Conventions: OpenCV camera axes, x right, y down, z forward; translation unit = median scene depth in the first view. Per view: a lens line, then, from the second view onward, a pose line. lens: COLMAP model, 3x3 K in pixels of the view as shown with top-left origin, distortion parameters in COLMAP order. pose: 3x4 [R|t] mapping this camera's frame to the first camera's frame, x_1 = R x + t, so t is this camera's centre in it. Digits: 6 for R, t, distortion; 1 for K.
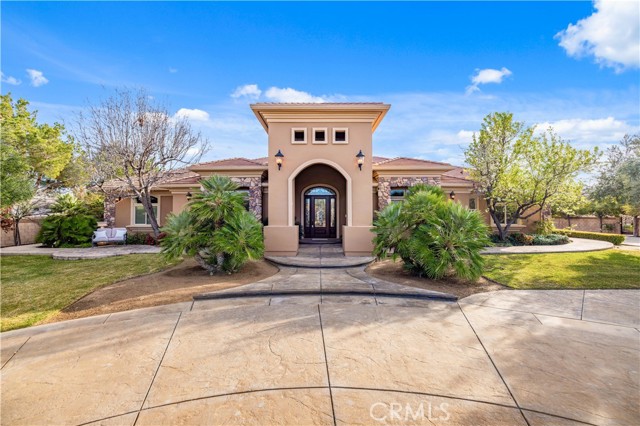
lens RADIAL K [[269.7, 0, 319.4], [0, 269.7, 212.9], [0, 0, 1]] dist [0.006810, -0.000737]
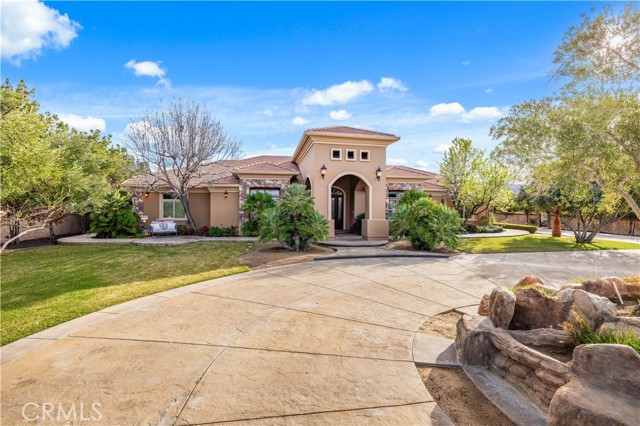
lens RADIAL K [[315.3, 0, 320.1], [0, 315.3, 213.7], [0, 0, 1]] dist [0.000969, 0.000223]
pose [[0.979755, 0.005539, 0.200124, -0.400103], [-0.010272, 0.999691, 0.022621, -0.013429], [-0.199937, -0.024219, 0.979509, -0.480652]]
